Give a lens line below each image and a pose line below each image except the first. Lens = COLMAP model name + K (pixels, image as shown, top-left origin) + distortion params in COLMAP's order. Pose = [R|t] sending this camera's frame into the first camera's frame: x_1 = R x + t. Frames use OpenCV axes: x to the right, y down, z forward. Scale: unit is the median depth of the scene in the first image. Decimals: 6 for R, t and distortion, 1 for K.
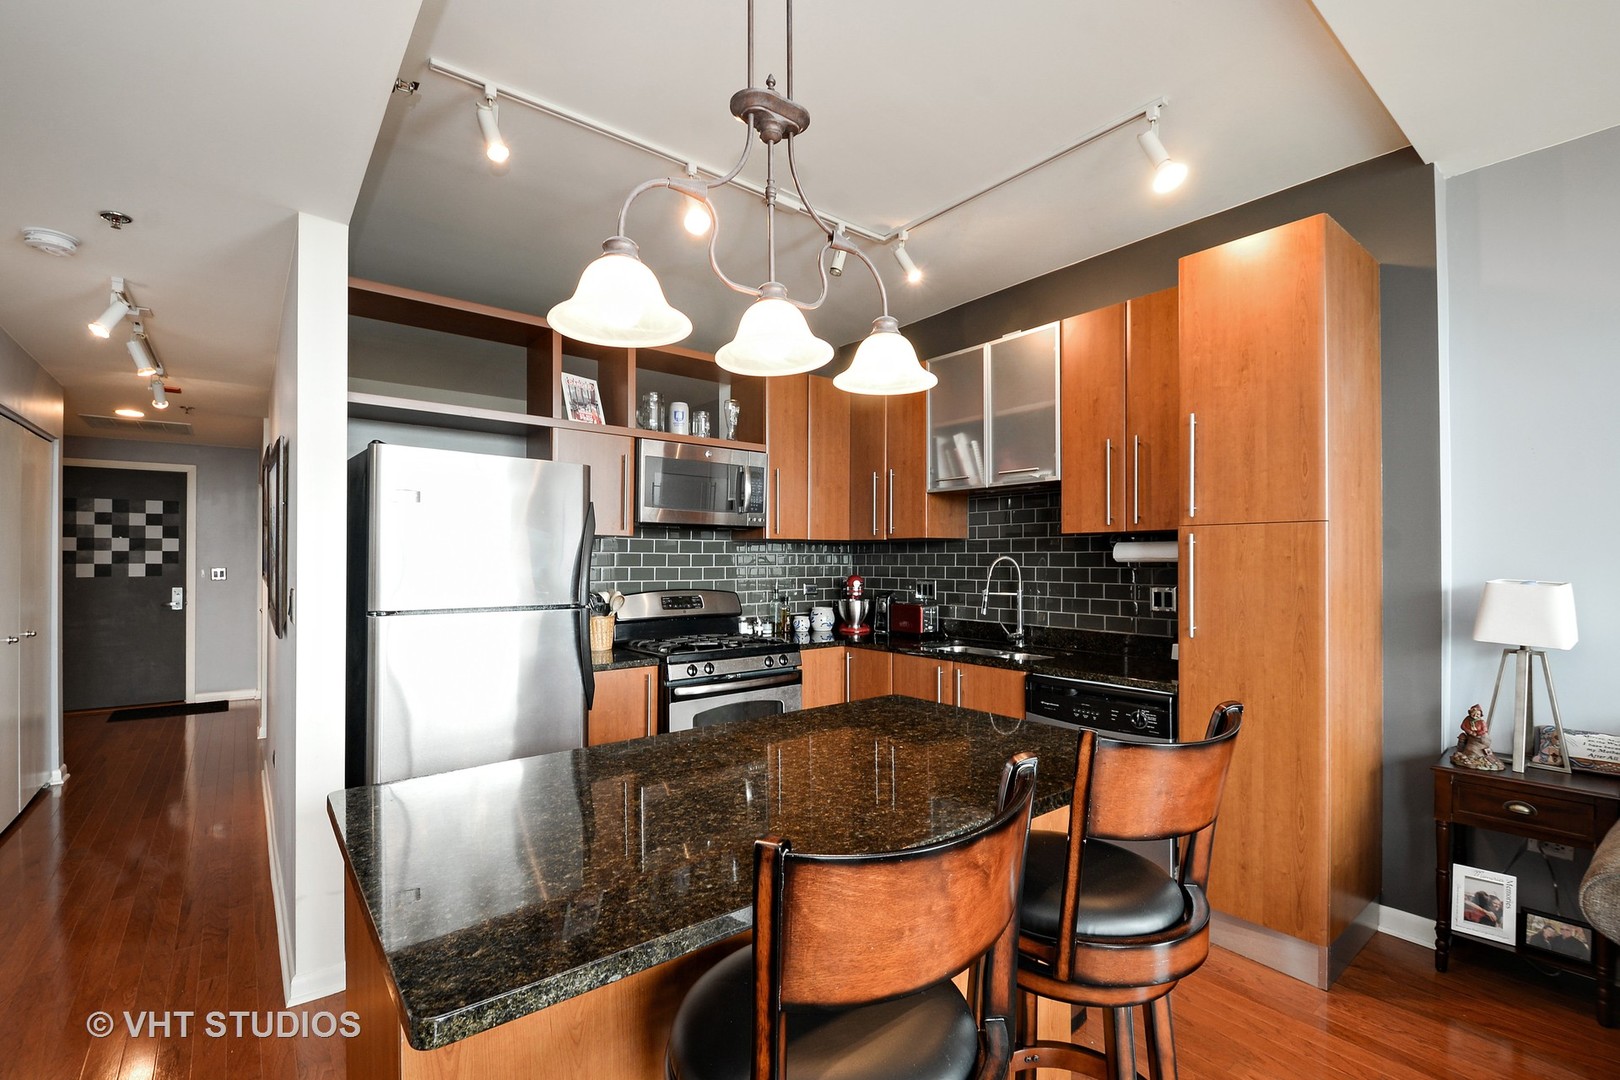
lens RADIAL K [[706.2, 0, 805.9], [0, 706.2, 552.8], [0, 0, 1]] dist [0.009409, -0.005461]
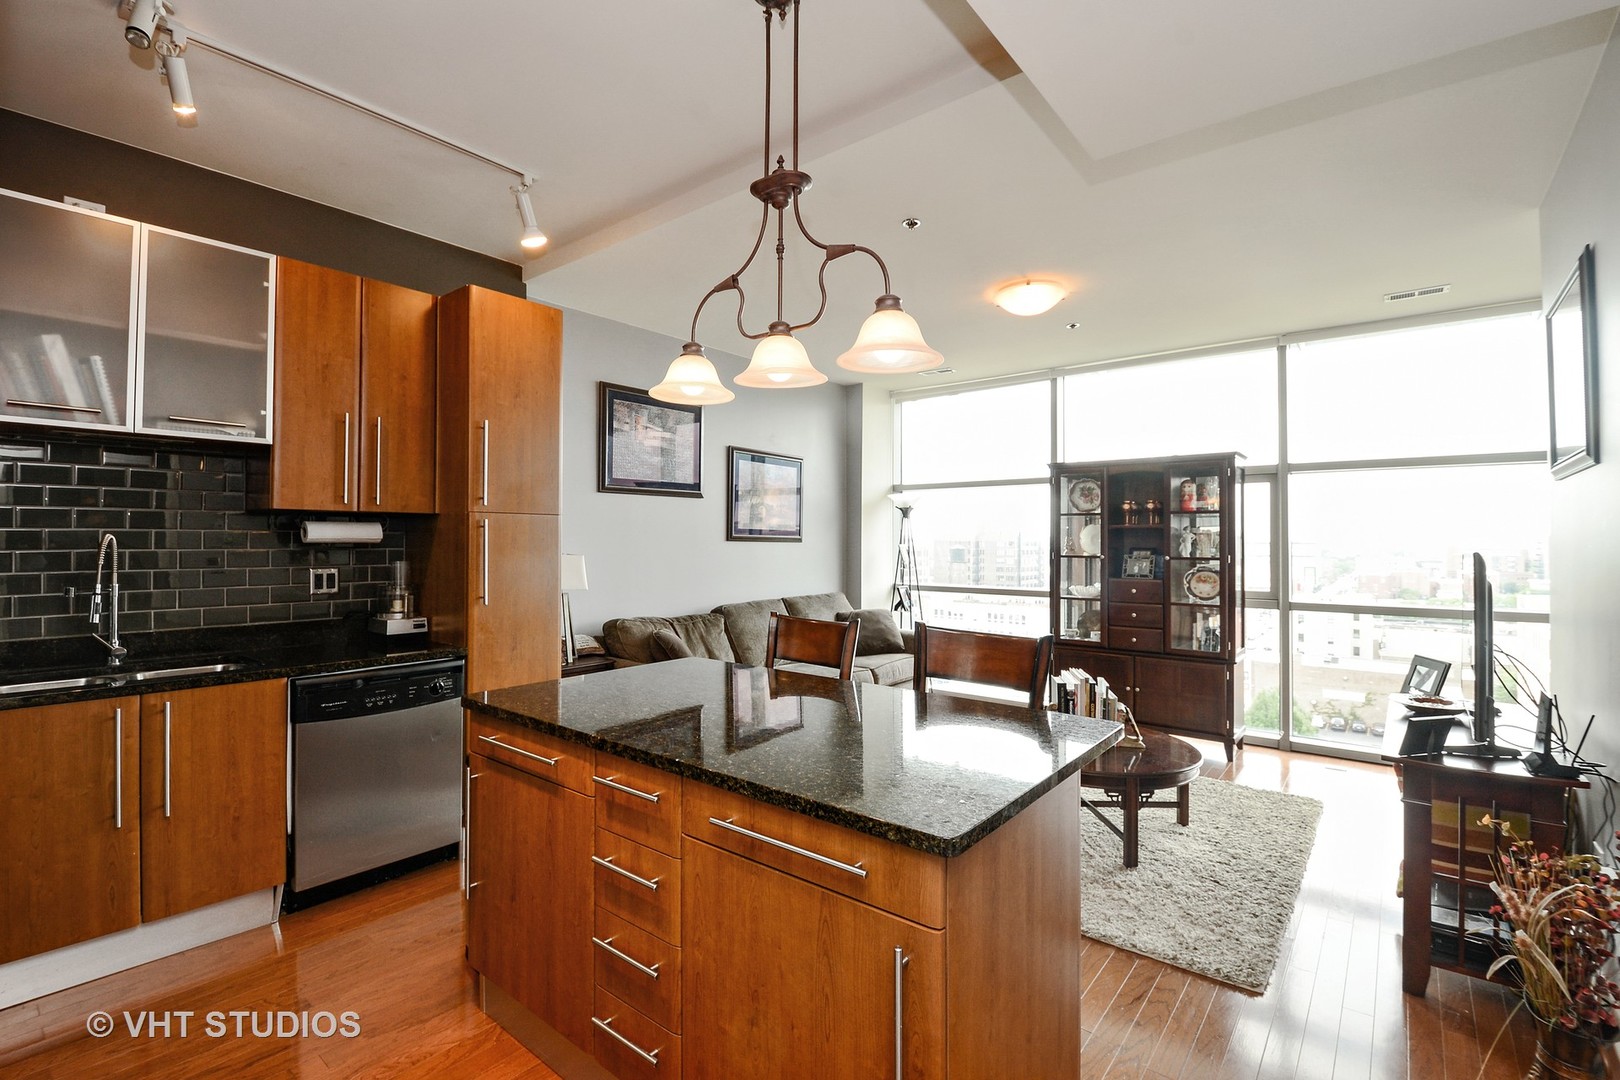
lens RADIAL K [[718.1, 0, 810.0], [0, 718.1, 540.0], [0, 0, 1]] dist [0.003496, 0.000066]
pose [[-0.208895, 0.000987, 0.977938, -0.524176], [-0.014643, 0.999884, -0.004137, 0.003133], [-0.977829, -0.015185, -0.208856, 0.480664]]
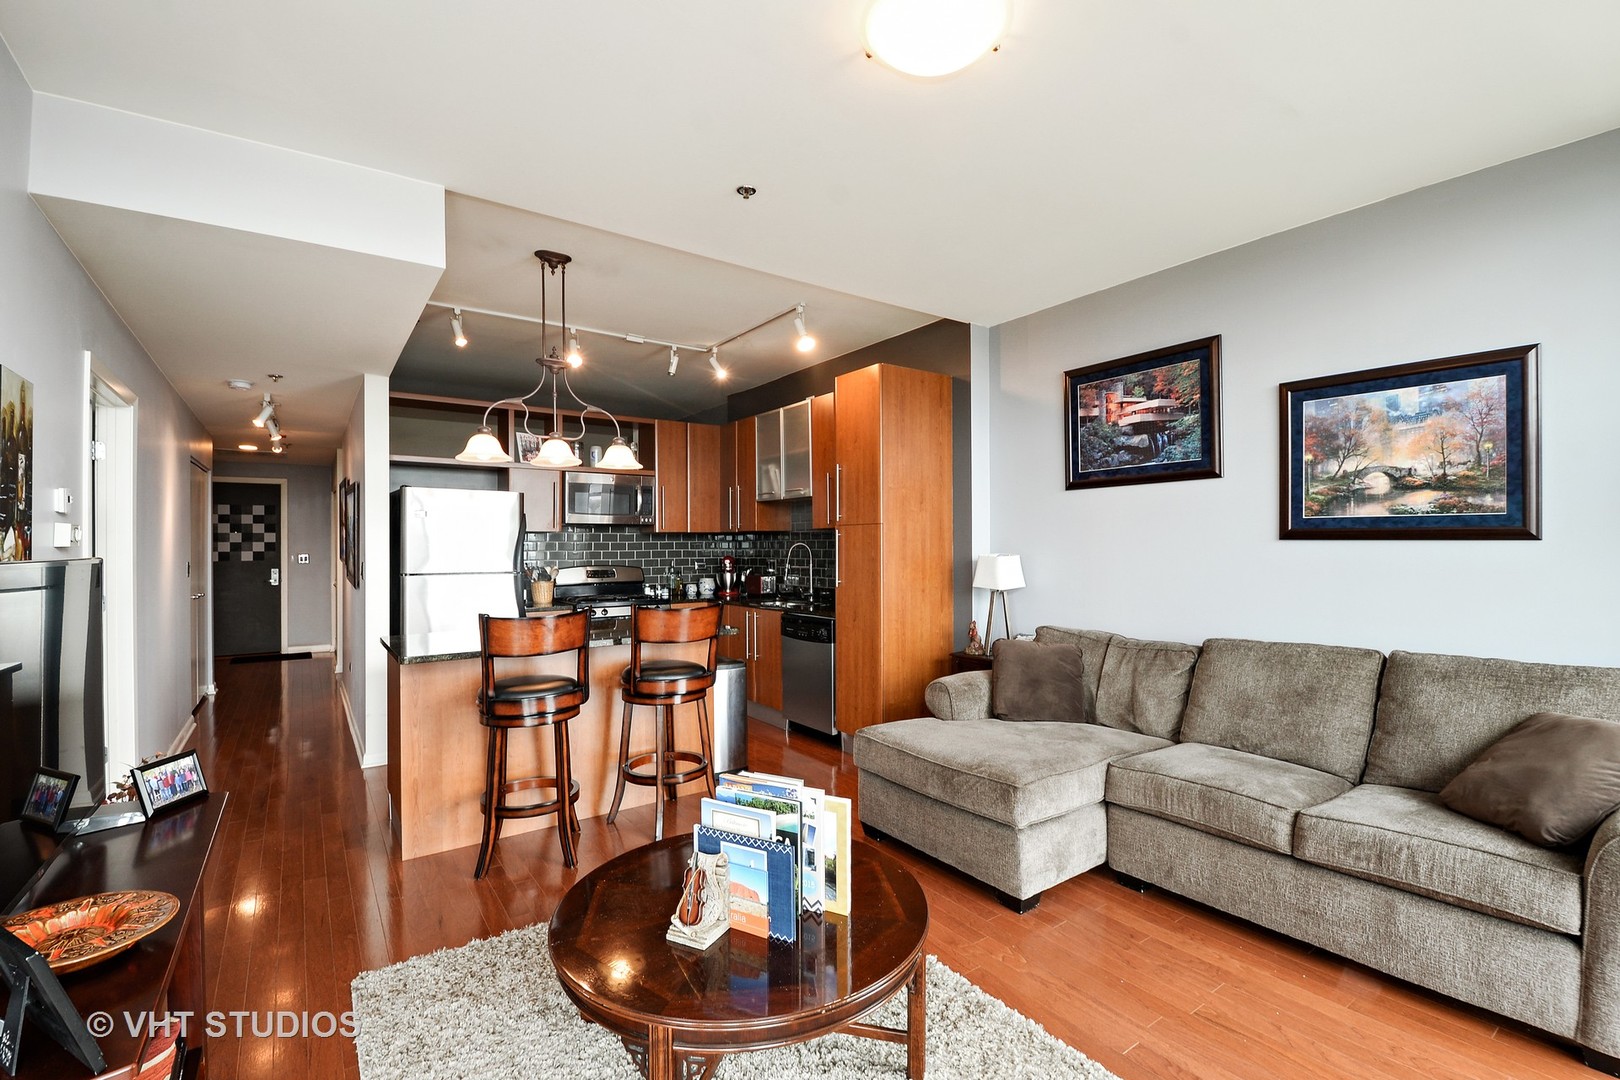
lens RADIAL K [[718.1, 0, 810.0], [0, 718.1, 540.0], [0, 0, 1]] dist [0.003496, 0.000066]
pose [[0.998382, -0.006369, -0.056504, 0.387872], [0.006463, 0.999978, 0.001470, -0.003086], [0.056494, -0.001833, 0.998401, -0.570088]]
